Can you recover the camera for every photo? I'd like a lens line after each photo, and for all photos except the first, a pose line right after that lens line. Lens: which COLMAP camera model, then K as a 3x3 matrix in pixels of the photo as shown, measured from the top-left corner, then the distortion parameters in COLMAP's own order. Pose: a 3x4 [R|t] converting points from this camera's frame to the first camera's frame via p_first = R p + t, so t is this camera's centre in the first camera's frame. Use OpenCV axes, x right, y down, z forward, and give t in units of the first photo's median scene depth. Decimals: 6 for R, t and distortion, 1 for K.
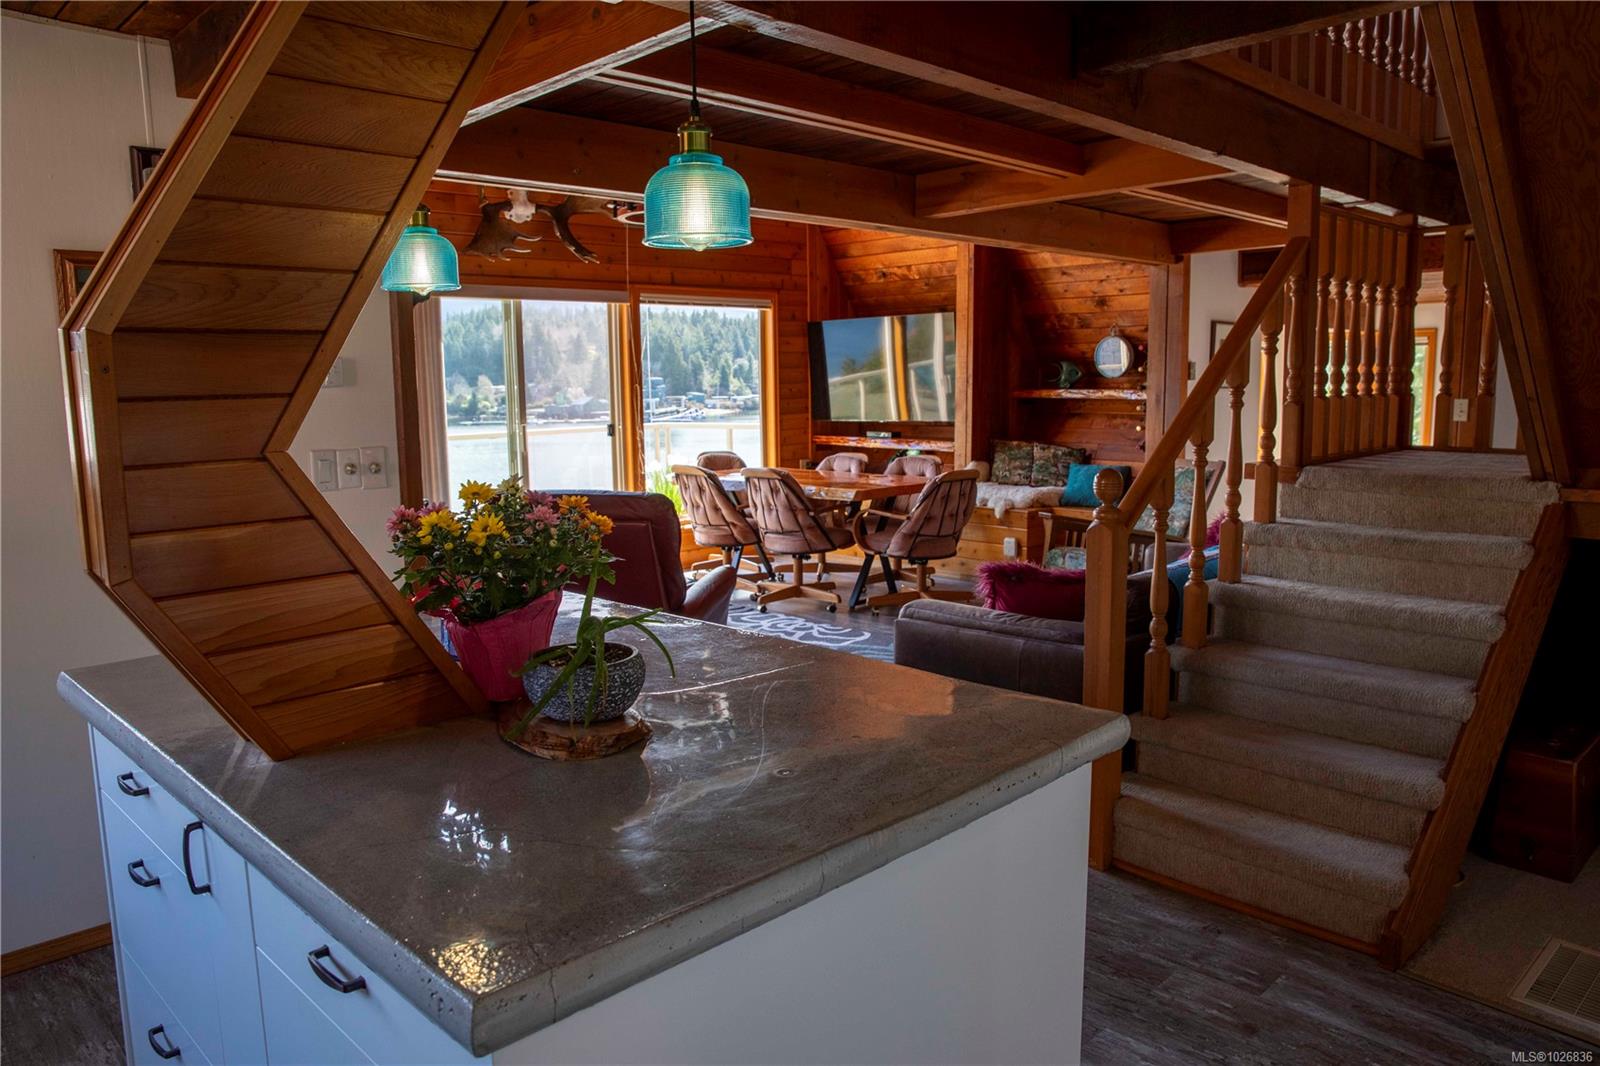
lens RADIAL K [[1120.3, 0, 794.6], [0, 1120.3, 534.2], [0, 0, 1]] dist [-0.105875, 0.088352]
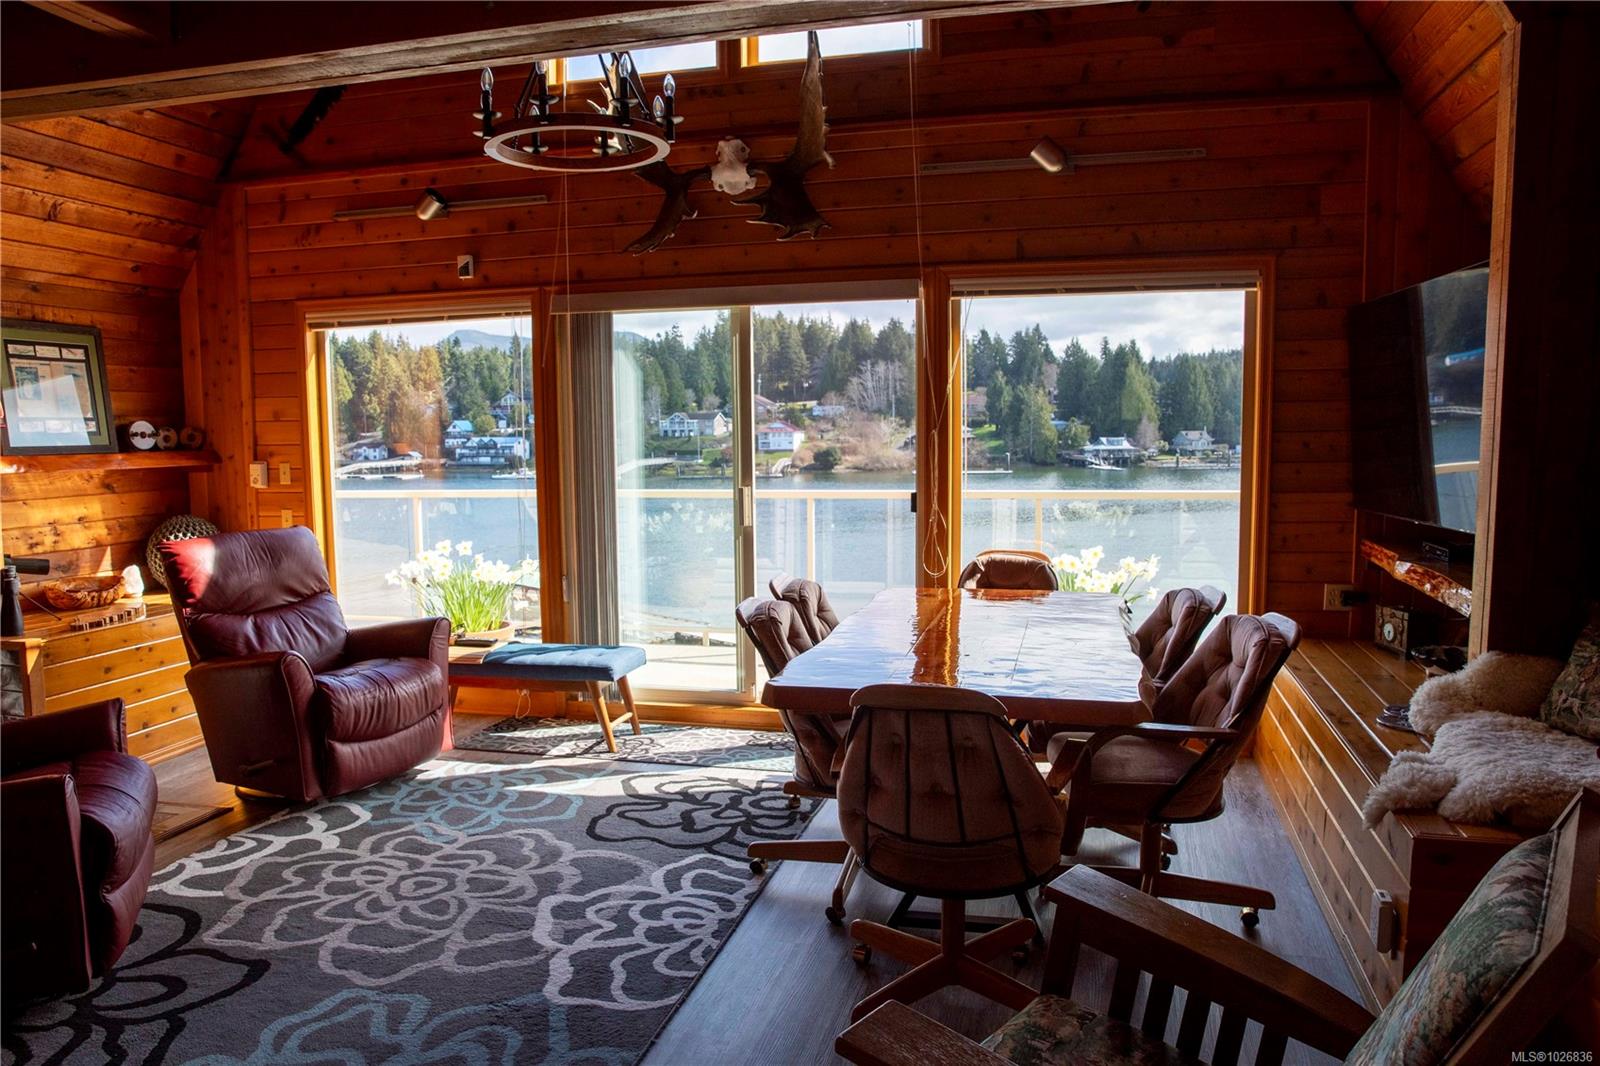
lens RADIAL K [[1149.3, 0, 772.0], [0, 1149.3, 531.0], [0, 0, 1]] dist [-0.113949, 0.086515]
pose [[0.512462, 0.088761, -0.854110, 0.370075], [-0.113105, 0.992955, 0.035327, -0.096529], [0.851229, 0.078500, 0.518891, 0.636703]]
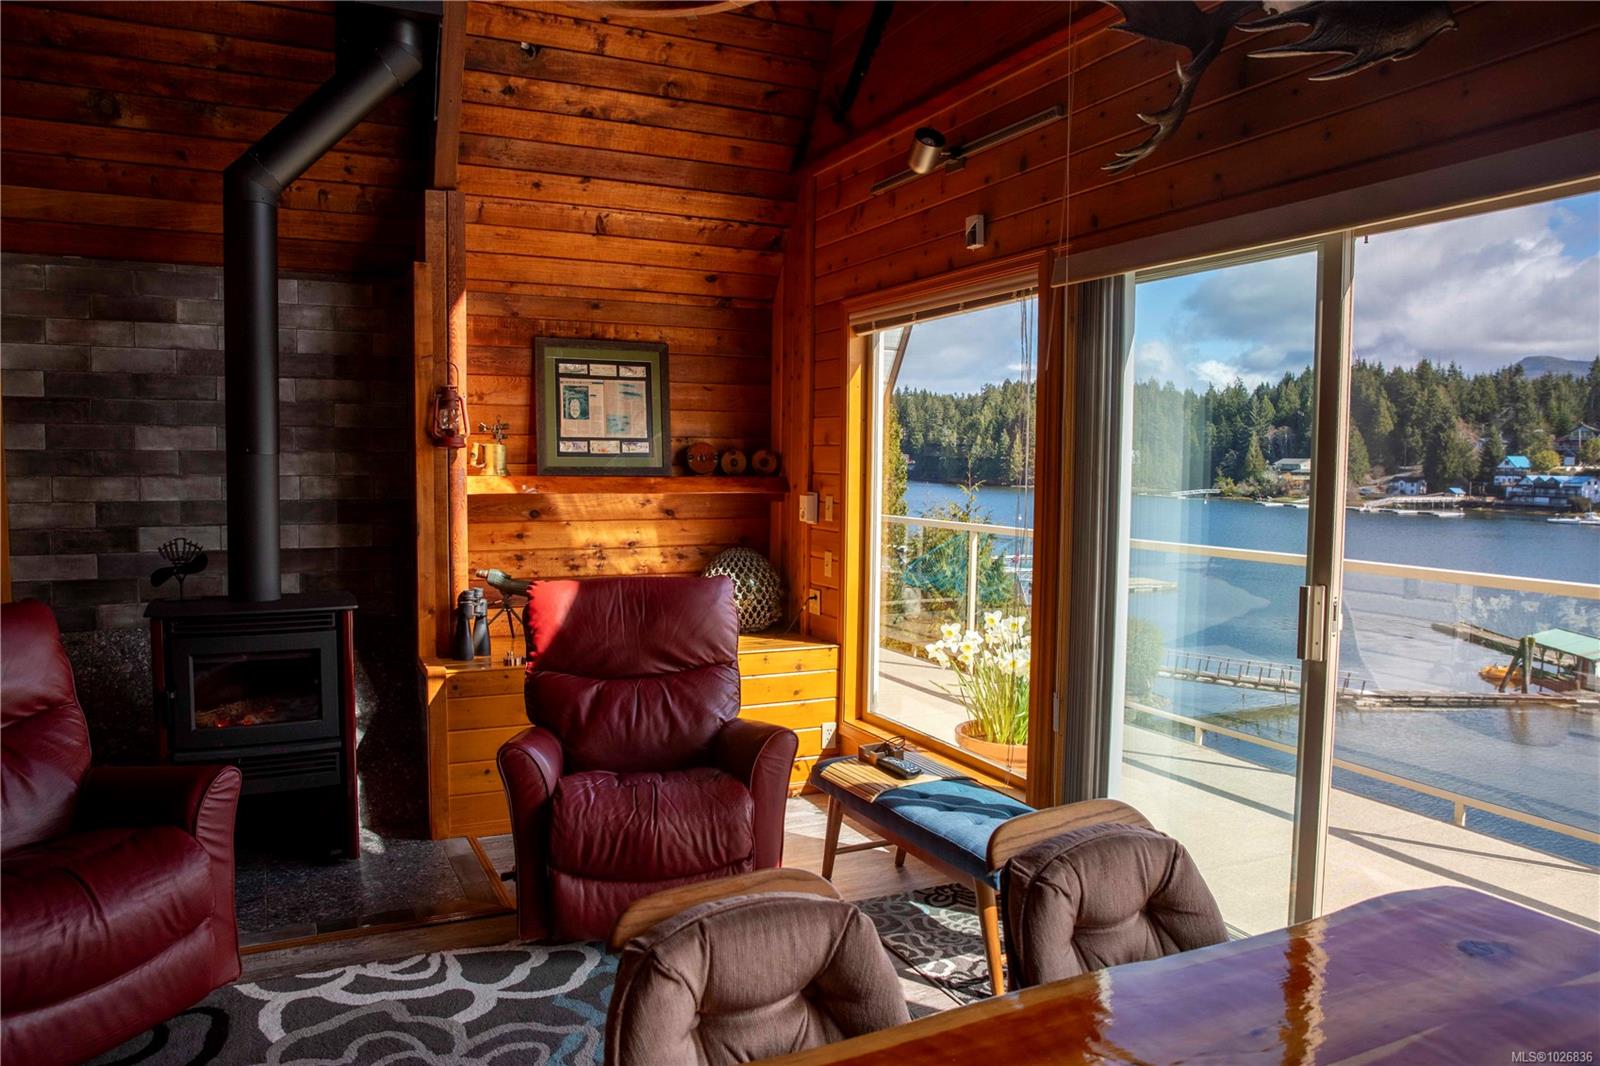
lens RADIAL K [[1103.4, 0, 797.8], [0, 1103.4, 534.8], [0, 0, 1]] dist [-0.109732, 0.094042]
pose [[-0.315739, 0.079962, -0.945471, 0.137207], [-0.133515, 0.982784, 0.127705, -0.134468], [0.939405, 0.166556, -0.299628, 0.929609]]
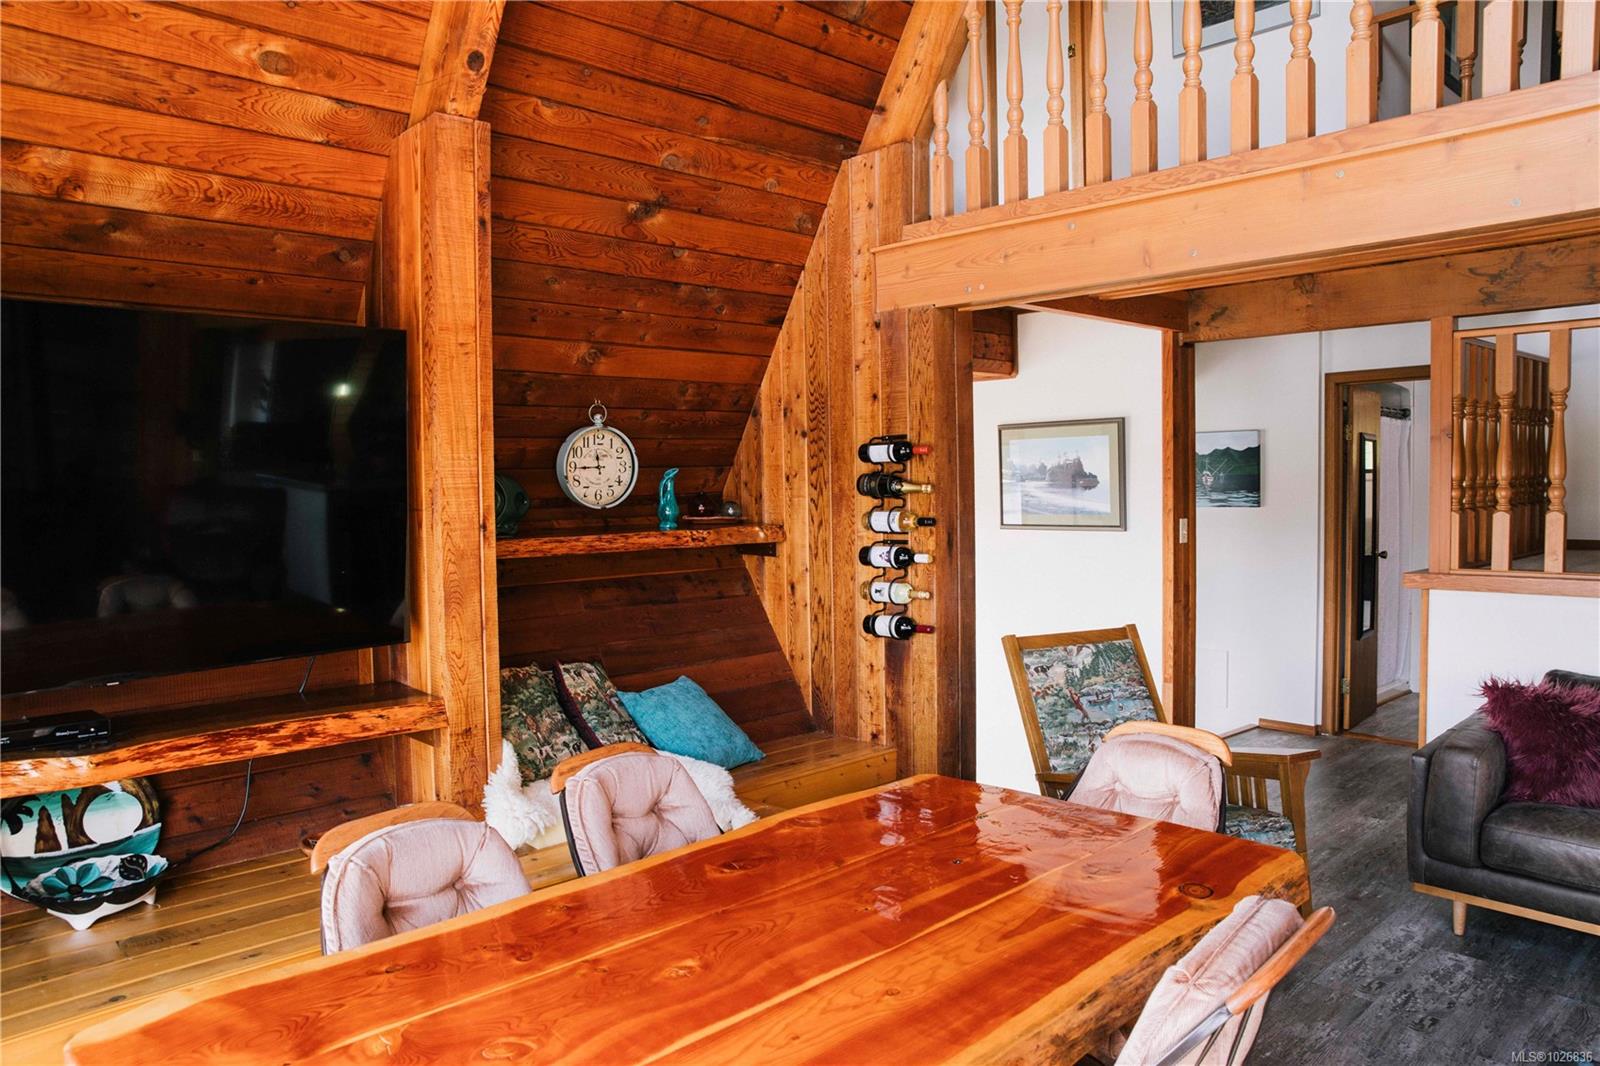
lens RADIAL K [[1091.9, 0, 806.3], [0, 1091.9, 530.6], [0, 0, 1]] dist [-0.109799, 0.088705]
pose [[0.006445, -0.029984, 0.999530, -0.206091], [0.154799, 0.987531, 0.028626, -0.135999], [-0.987925, 0.154542, 0.011006, 0.938917]]
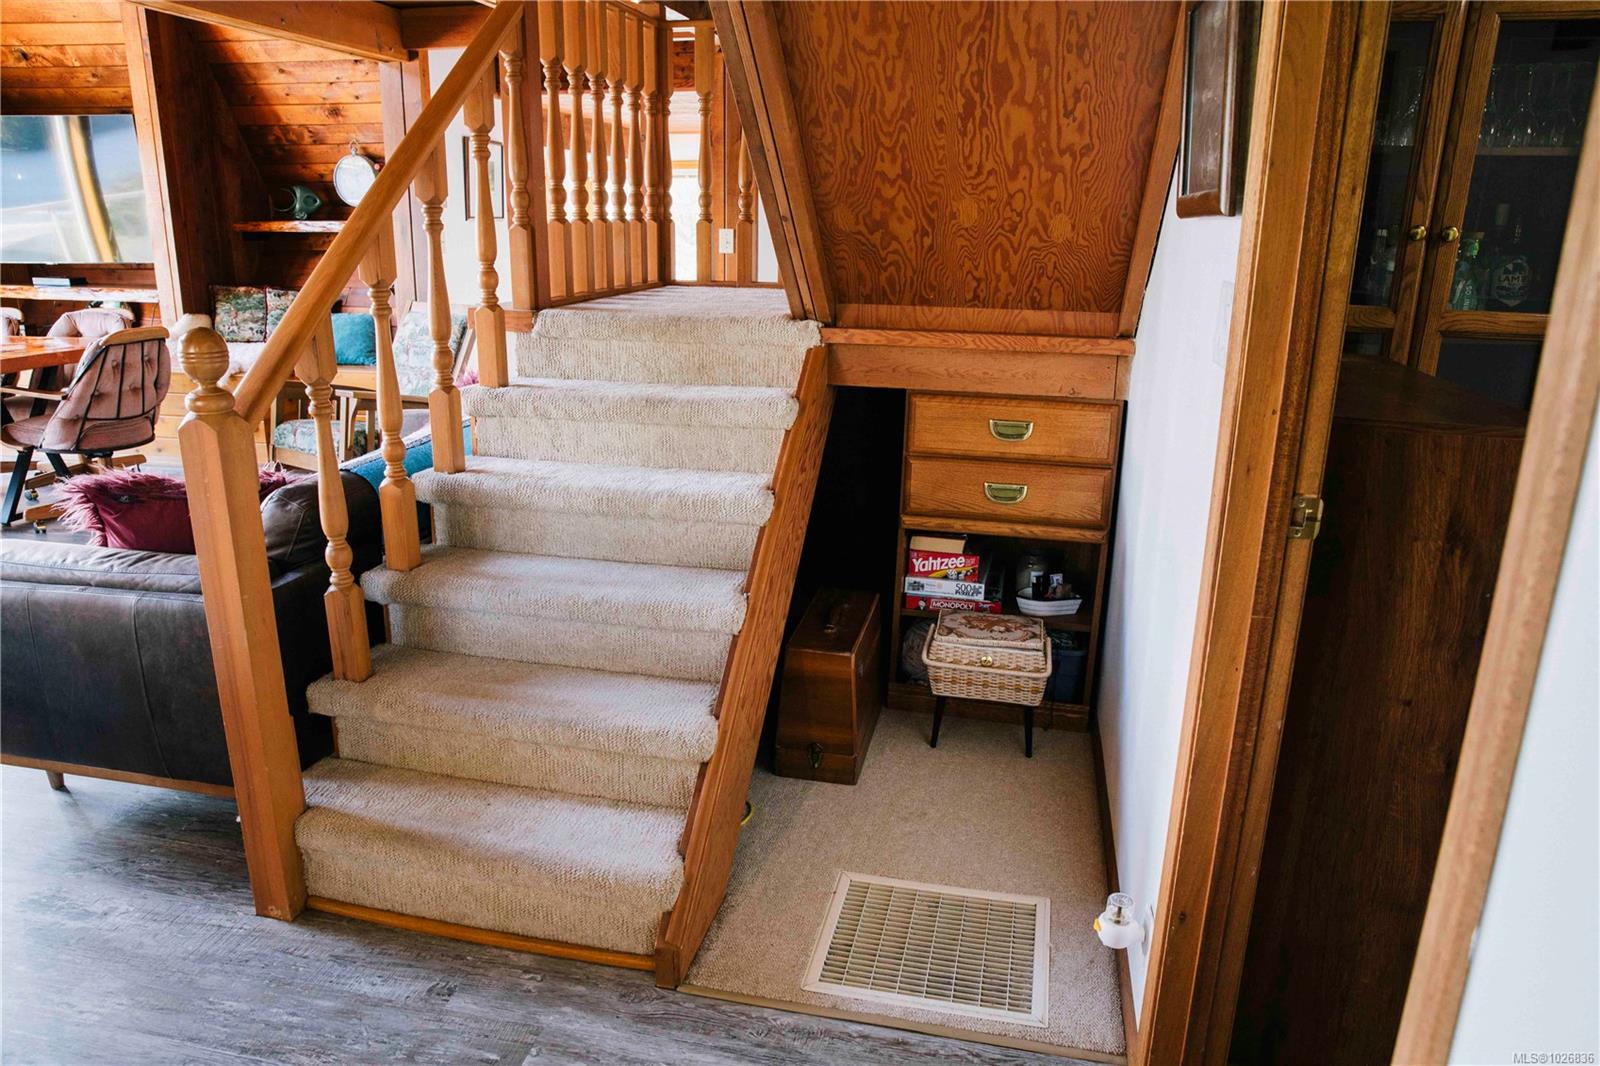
lens RADIAL K [[1106.6, 0, 807.1], [0, 1106.6, 539.6], [0, 0, 1]] dist [-0.106071, 0.087453]
pose [[0.824526, -0.136221, 0.549182, 0.087633], [0.054565, 0.985207, 0.162451, -0.008684], [-0.563187, -0.103979, 0.819761, 0.123585]]
